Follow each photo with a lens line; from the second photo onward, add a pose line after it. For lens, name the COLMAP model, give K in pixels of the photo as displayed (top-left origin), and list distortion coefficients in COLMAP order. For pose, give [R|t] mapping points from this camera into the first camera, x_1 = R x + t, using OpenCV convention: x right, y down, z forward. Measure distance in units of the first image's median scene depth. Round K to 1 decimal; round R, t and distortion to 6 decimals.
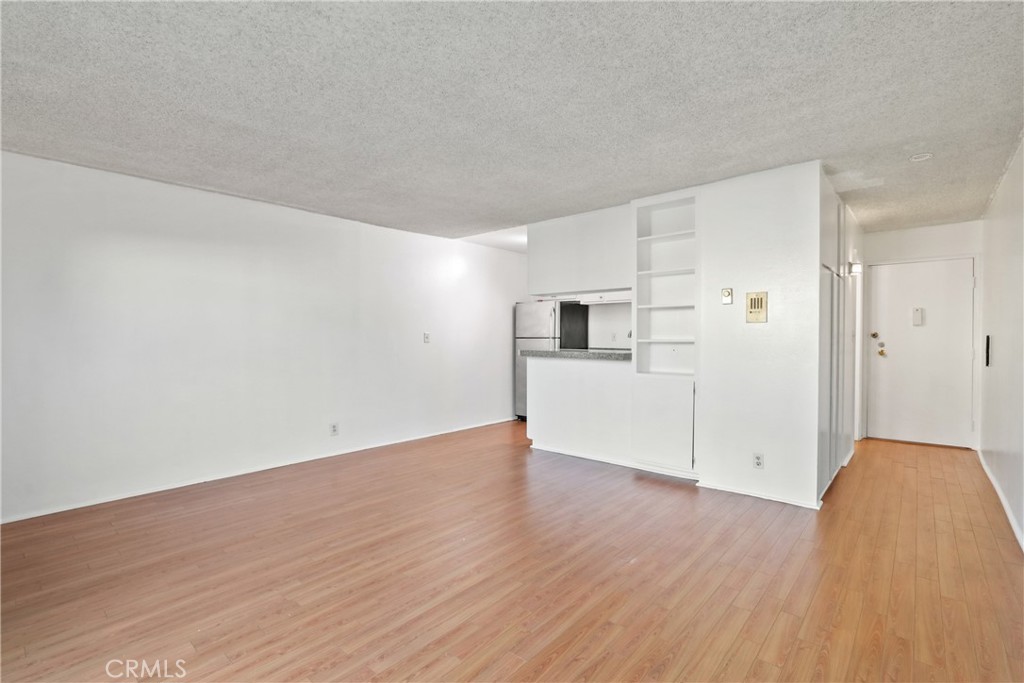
lens RADIAL K [[474.1, 0, 517.6], [0, 474.1, 340.6], [0, 0, 1]] dist [-0.019448, 0.000131]
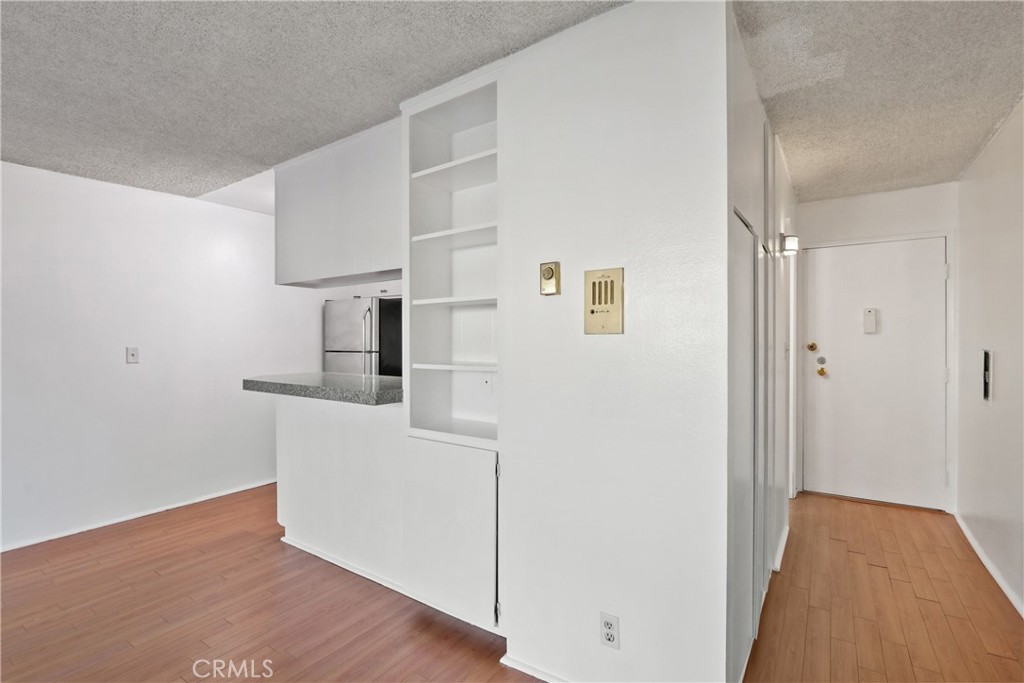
lens RADIAL K [[474.1, 0, 517.6], [0, 474.1, 340.6], [0, 0, 1]] dist [-0.019448, 0.000131]
pose [[0.992523, -0.004355, 0.121977, 0.262814], [0.005285, 0.999959, -0.007300, -0.020872], [-0.121941, 0.007890, 0.992506, 0.393341]]
